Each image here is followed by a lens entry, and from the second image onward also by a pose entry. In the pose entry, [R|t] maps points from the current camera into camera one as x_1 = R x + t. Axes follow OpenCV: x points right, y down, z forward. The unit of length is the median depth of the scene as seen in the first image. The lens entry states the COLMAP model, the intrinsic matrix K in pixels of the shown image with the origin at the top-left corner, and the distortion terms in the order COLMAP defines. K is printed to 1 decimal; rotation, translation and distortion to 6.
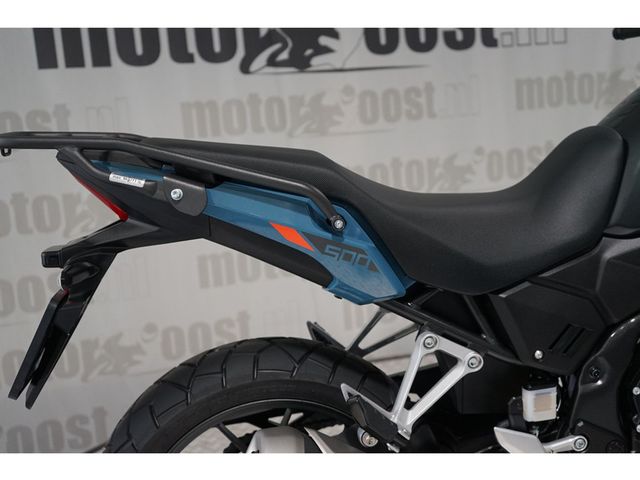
lens RADIAL K [[740.8, 0, 320.0], [0, 740.8, 240.0], [0, 0, 1]] dist [0.011830, -0.018238]
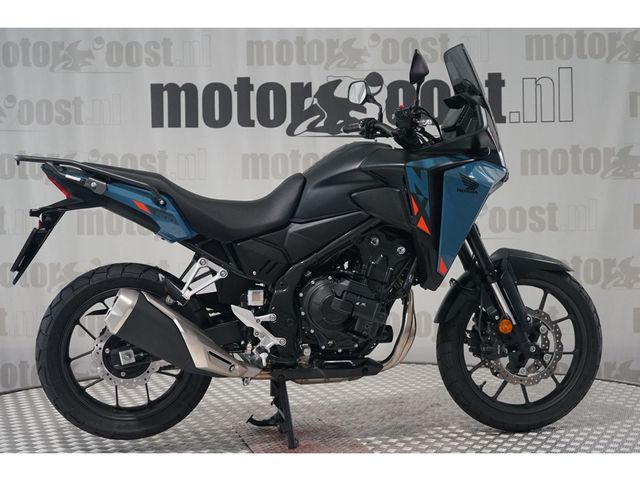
lens RADIAL K [[1024.0, 0, 320.0], [0, 1024.0, 240.0], [0, 0, 1]] dist [0.004059, 0.022655]
pose [[0.997340, 0.068506, 0.024904, 0.404790], [-0.064926, 0.990192, -0.123710, 0.417054], [-0.033135, 0.121764, 0.992006, -1.987442]]
